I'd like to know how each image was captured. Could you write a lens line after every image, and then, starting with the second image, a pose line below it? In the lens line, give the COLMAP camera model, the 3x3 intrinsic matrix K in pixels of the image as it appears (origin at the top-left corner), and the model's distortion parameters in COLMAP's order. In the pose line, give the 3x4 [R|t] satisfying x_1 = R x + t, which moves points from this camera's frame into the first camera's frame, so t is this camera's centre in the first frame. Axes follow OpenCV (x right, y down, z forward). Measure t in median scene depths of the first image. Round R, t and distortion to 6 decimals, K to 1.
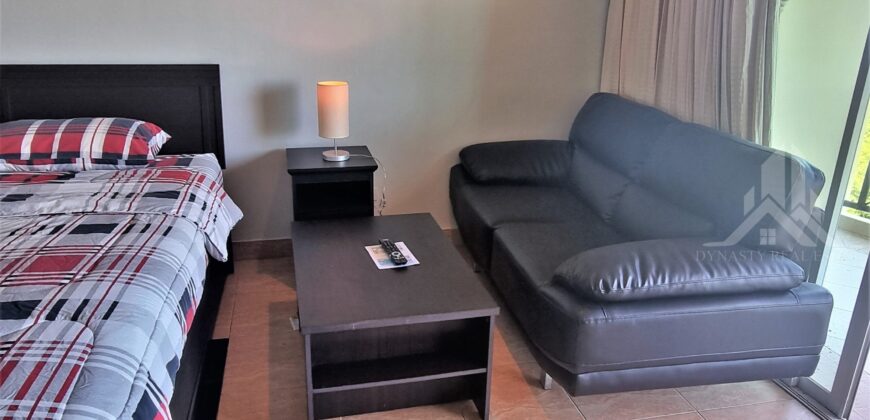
lens RADIAL K [[627.3, 0, 441.7], [0, 627.3, 203.1], [0, 0, 1]] dist [0.000239, 0.007875]
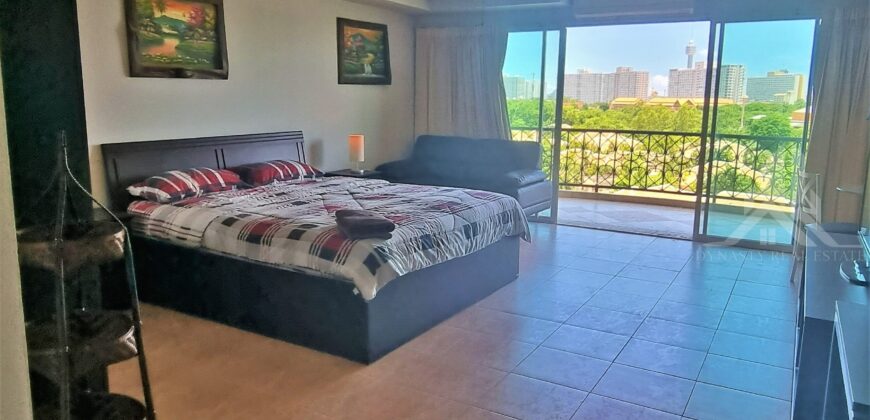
lens RADIAL K [[627.3, 0, 432.5], [0, 627.3, 210.0], [0, 0, 1]] dist [0.000239, 0.007875]
pose [[0.701435, -0.149331, 0.696914, -1.696562], [0.229387, 0.973078, -0.022369, 0.179465], [-0.674811, 0.175554, 0.716806, -0.727672]]
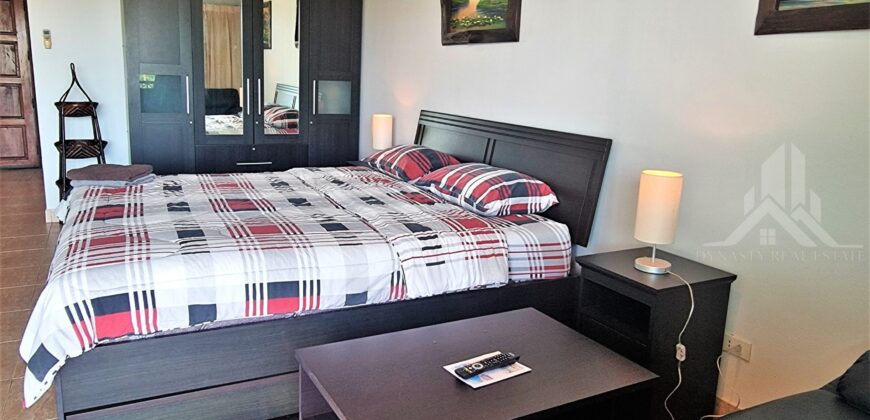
lens RADIAL K [[627.3, 0, 438.5], [0, 627.3, 198.1], [0, 0, 1]] dist [0.000239, 0.007875]
pose [[0.239348, 0.171817, -0.955610, 0.578055], [-0.333466, 0.938896, 0.085290, -0.154420], [0.911873, 0.298249, 0.282018, 0.611855]]
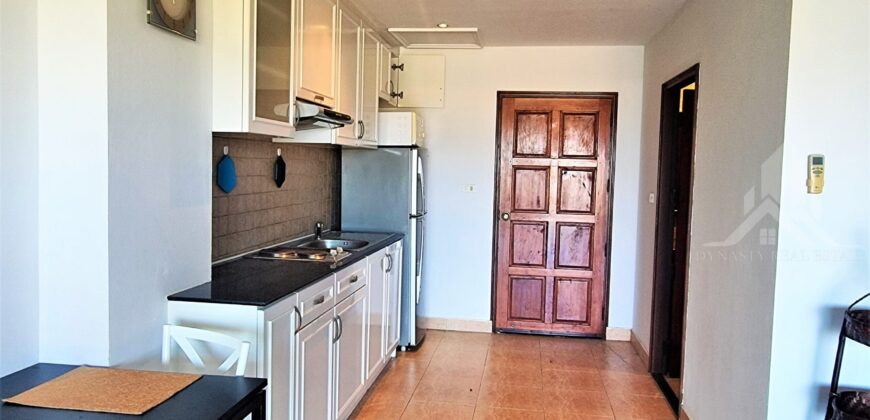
lens RADIAL K [[627.3, 0, 440.5], [0, 627.3, 205.0], [0, 0, 1]] dist [0.000239, 0.007875]
pose [[-0.374323, 0.015687, -0.927166, -0.533161], [-0.329720, 0.932264, 0.148891, 0.030389], [0.866699, 0.361438, -0.343796, -0.196088]]
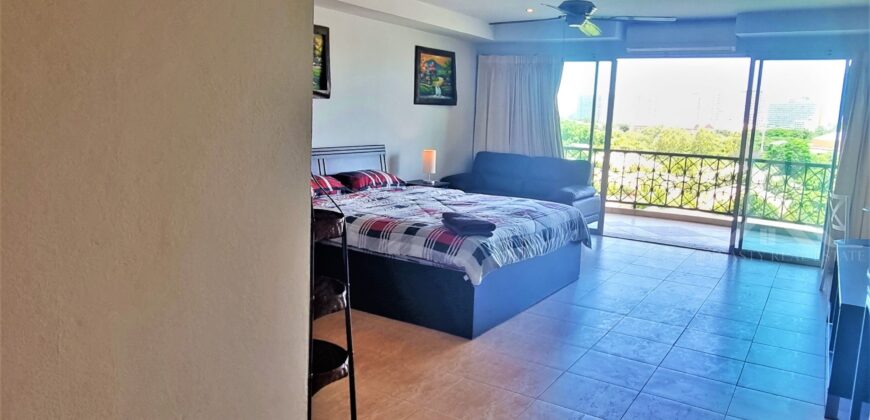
lens RADIAL K [[627.3, 0, 436.2], [0, 627.3, 210.9], [0, 0, 1]] dist [0.000239, 0.007875]
pose [[0.719055, -0.110623, 0.686092, -2.039570], [0.197499, 0.979071, -0.049125, 0.174846], [-0.666298, 0.170826, 0.725855, -0.791828]]
